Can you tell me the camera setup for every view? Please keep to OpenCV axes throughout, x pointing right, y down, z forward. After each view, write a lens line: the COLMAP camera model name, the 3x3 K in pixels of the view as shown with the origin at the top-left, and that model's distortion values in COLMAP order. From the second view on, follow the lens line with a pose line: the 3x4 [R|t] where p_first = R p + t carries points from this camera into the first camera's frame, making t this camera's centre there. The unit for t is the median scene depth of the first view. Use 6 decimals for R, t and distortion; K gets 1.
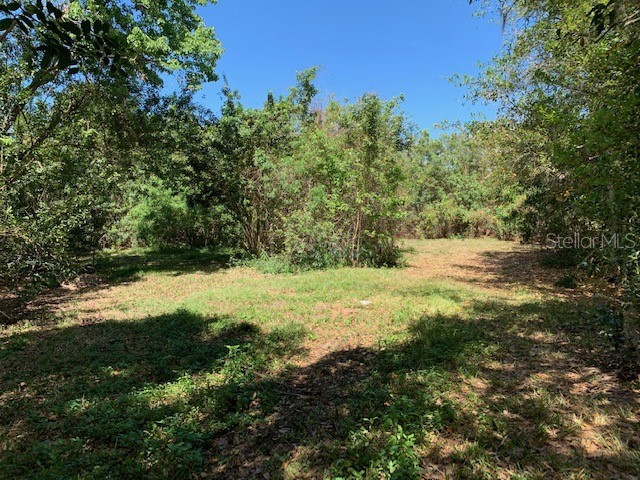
lens RADIAL K [[490.9, 0, 320.0], [0, 490.9, 239.2], [0, 0, 1]] dist [0.053698, -0.046046]
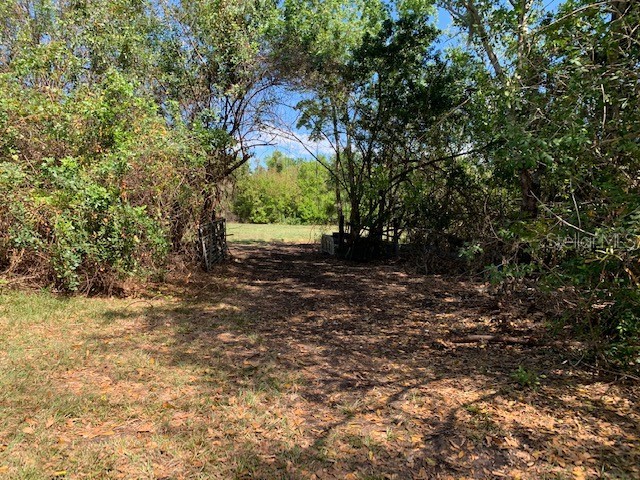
lens RADIAL K [[490.9, 0, 319.6], [0, 490.9, 238.5], [0, 0, 1]] dist [0.053698, -0.046046]
pose [[0.666642, 0.005033, 0.745361, 0.264765], [-0.009525, 0.999953, 0.001767, -0.028291], [-0.745317, -0.008278, 0.666658, 0.743963]]
